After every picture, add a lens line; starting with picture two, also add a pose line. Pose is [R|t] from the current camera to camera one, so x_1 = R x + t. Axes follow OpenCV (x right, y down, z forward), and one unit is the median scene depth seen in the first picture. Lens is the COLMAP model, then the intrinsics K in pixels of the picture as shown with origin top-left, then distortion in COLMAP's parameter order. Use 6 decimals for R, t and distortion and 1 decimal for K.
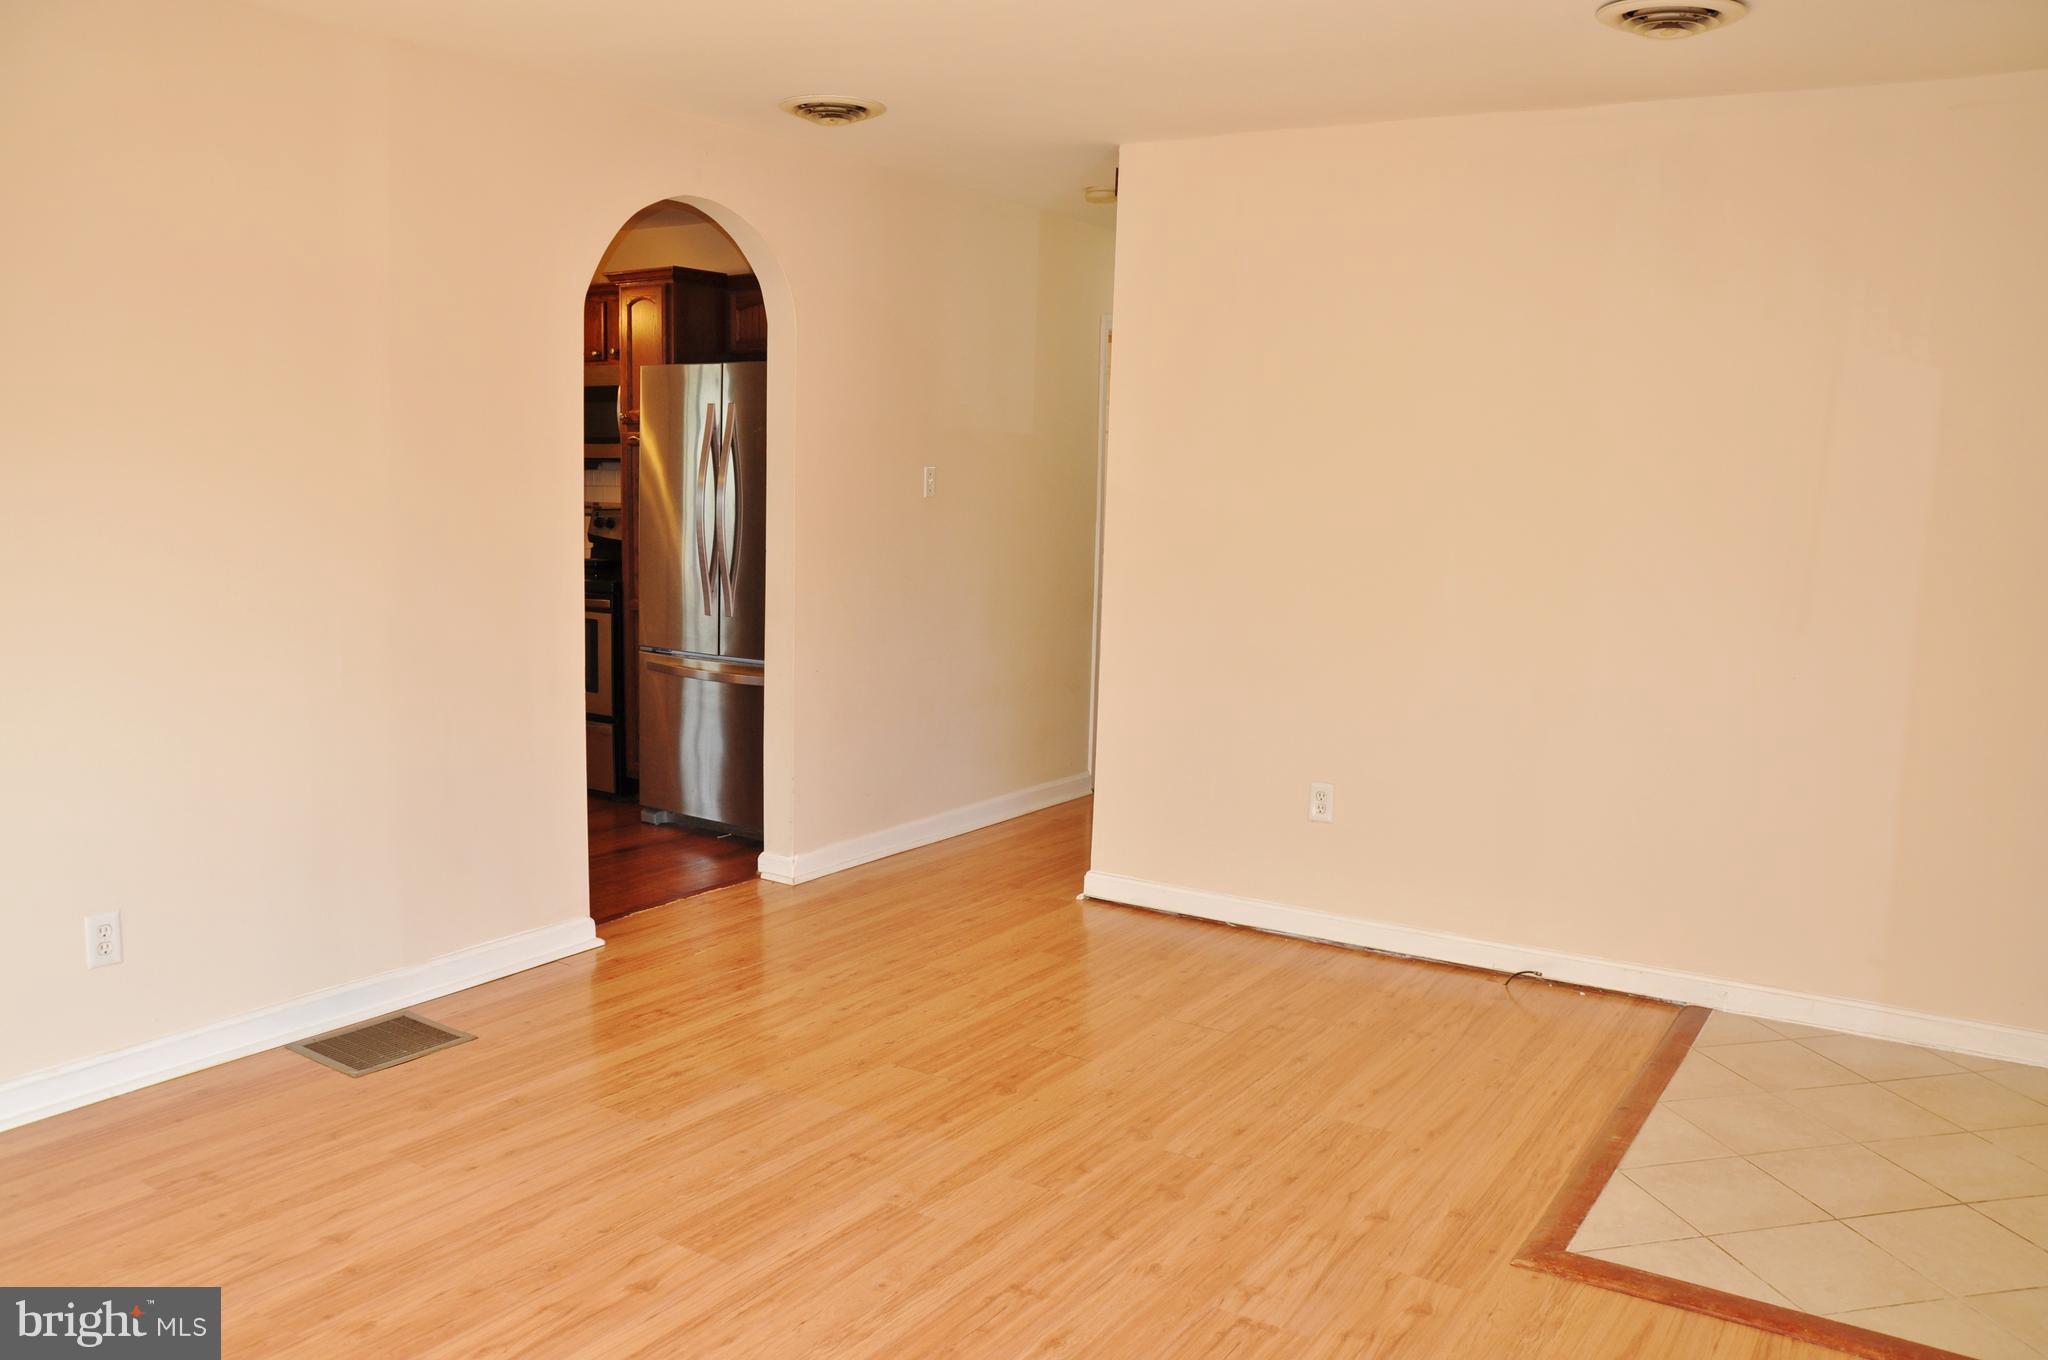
lens RADIAL K [[1598.9, 0, 1031.0], [0, 1598.9, 708.8], [0, 0, 1]] dist [-0.154286, 0.113282]
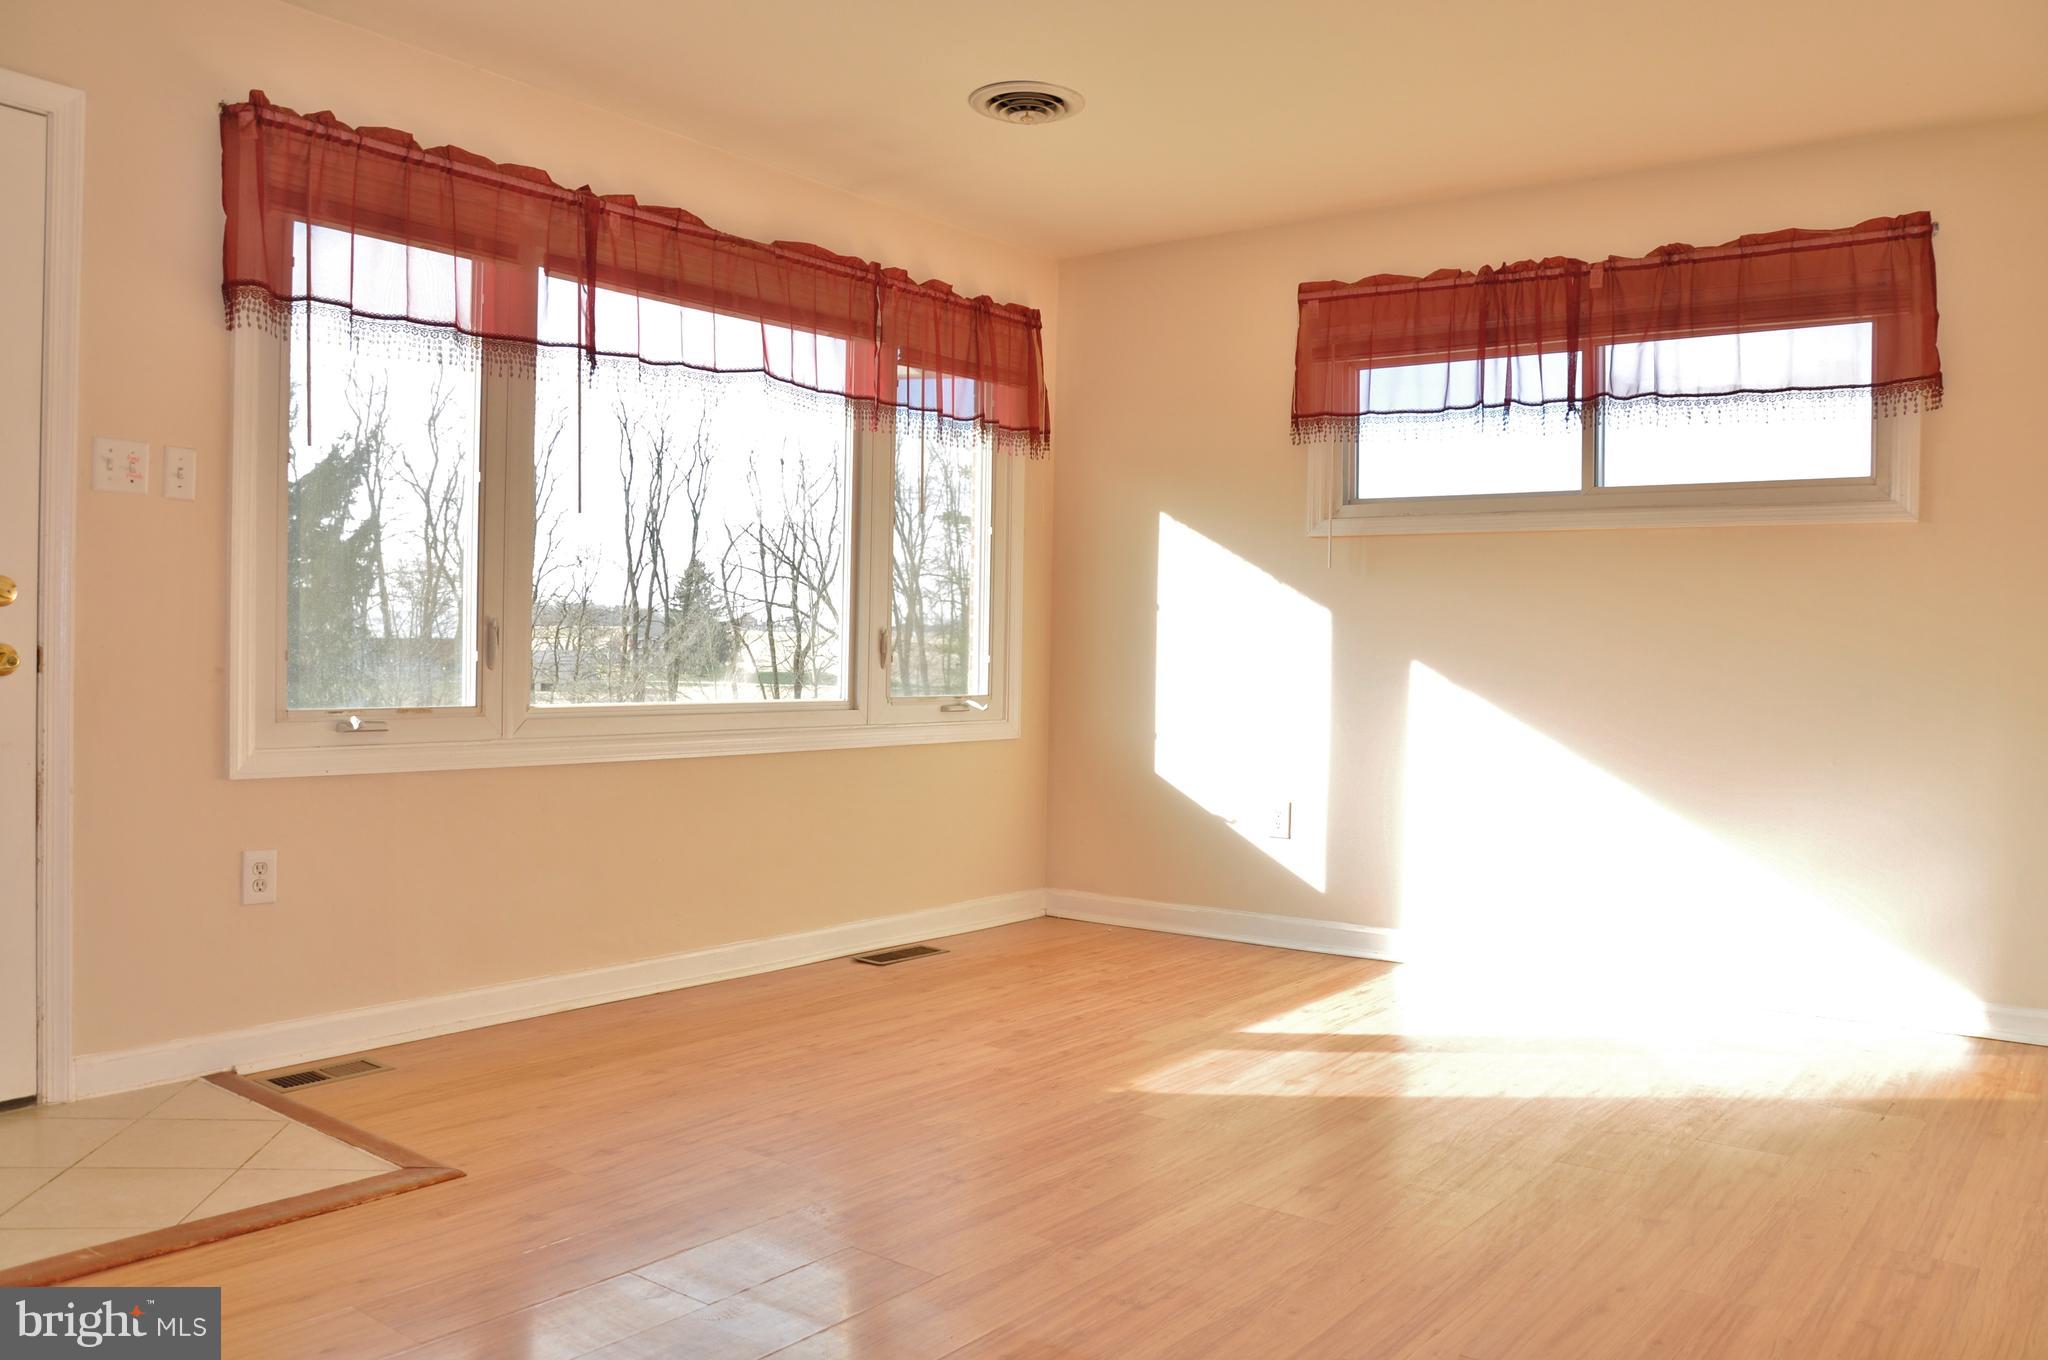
lens RADIAL K [[1598.9, 0, 1031.0], [0, 1598.9, 708.8], [0, 0, 1]] dist [-0.154286, 0.113282]
pose [[-0.995537, -0.049185, 0.080542, -0.110776], [-0.033244, 0.981515, 0.188475, -0.127818], [-0.088323, 0.184956, -0.978770, 1.721310]]
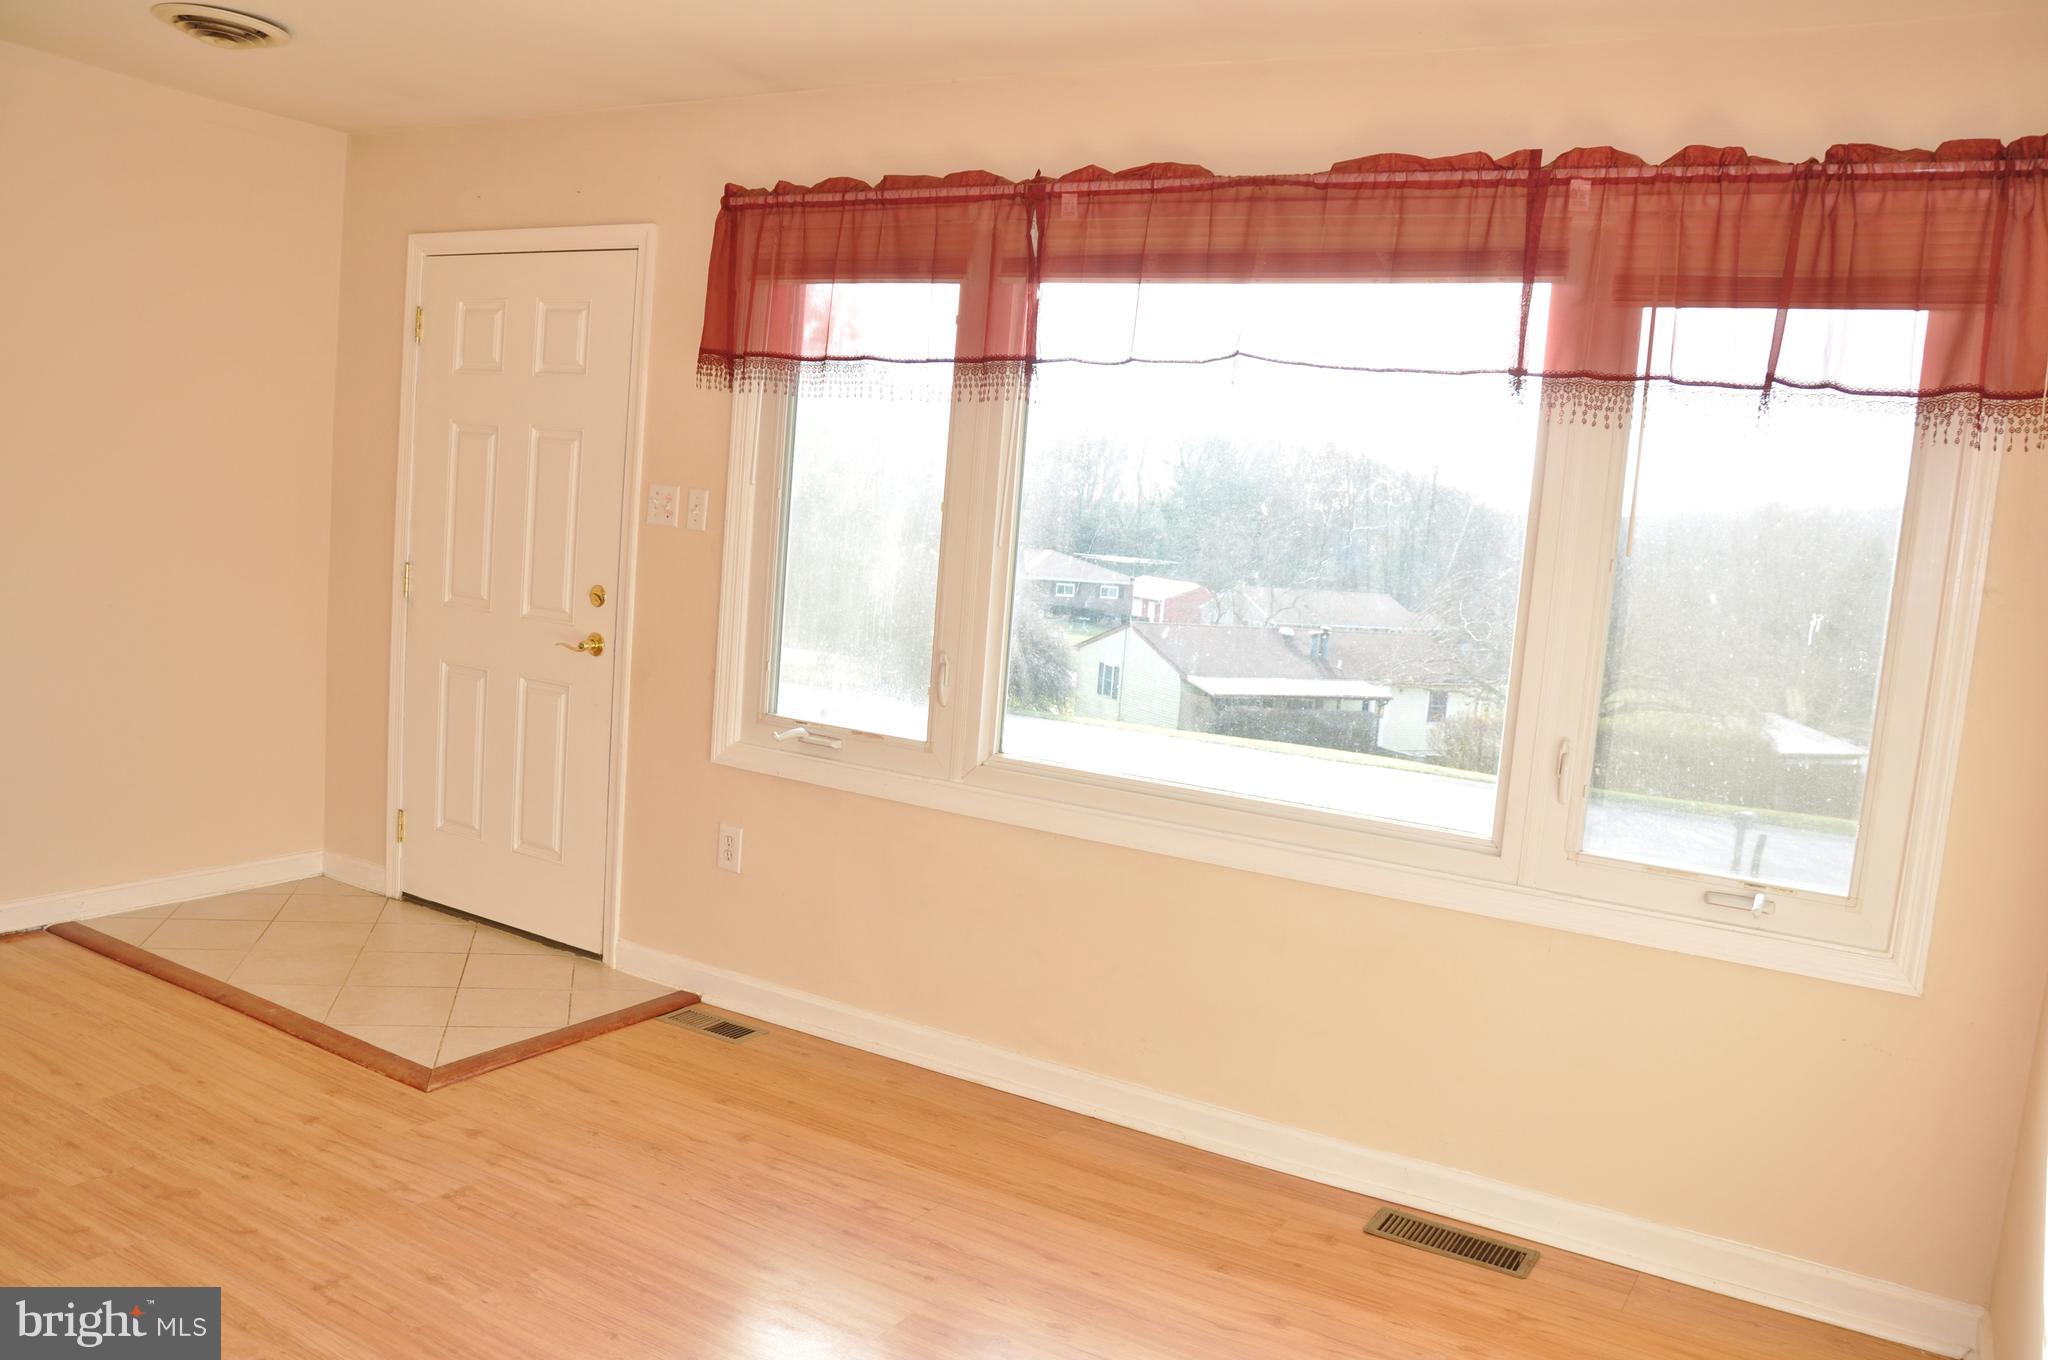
lens RADIAL K [[1598.9, 0, 1031.0], [0, 1598.9, 708.8], [0, 0, 1]] dist [-0.154286, 0.113282]
pose [[-0.026628, -0.159209, 0.986886, -0.796716], [0.069860, 0.984526, 0.160713, -0.098625], [-0.997201, 0.073223, -0.015093, 0.469279]]
